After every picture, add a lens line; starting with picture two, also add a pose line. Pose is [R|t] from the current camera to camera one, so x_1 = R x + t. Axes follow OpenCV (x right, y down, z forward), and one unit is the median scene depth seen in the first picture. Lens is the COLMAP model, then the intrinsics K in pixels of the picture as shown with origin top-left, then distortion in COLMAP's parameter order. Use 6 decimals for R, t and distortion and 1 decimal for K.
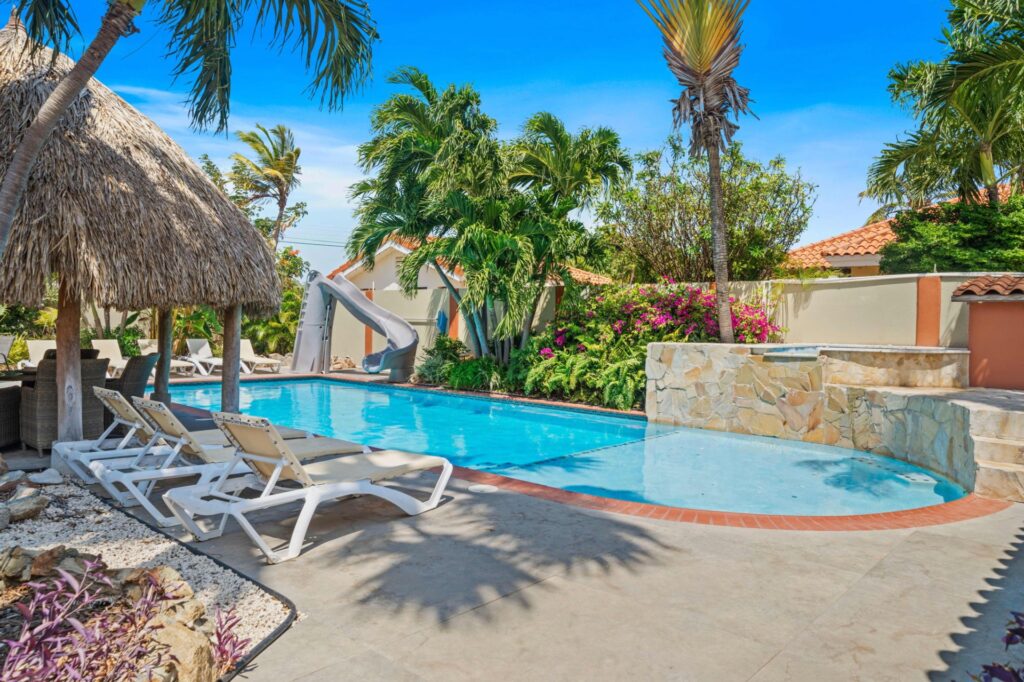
lens RADIAL K [[732.5, 0, 525.0], [0, 732.5, 337.3], [0, 0, 1]] dist [0.009036, 0.002337]
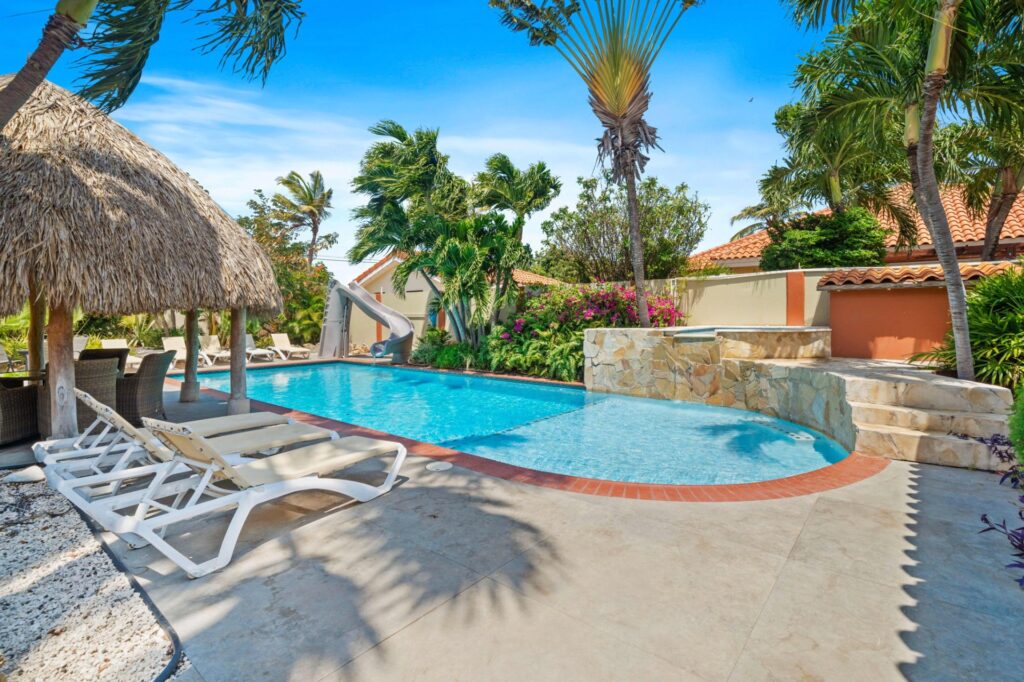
lens RADIAL K [[835.8, 0, 512.0], [0, 835.8, 341.0], [0, 0, 1]] dist [0.026451, 0.005743]
pose [[0.994198, -0.030141, 0.103258, -0.106279], [0.029855, 0.999545, 0.004319, 0.017677], [-0.103341, -0.001211, 0.994645, -0.426071]]
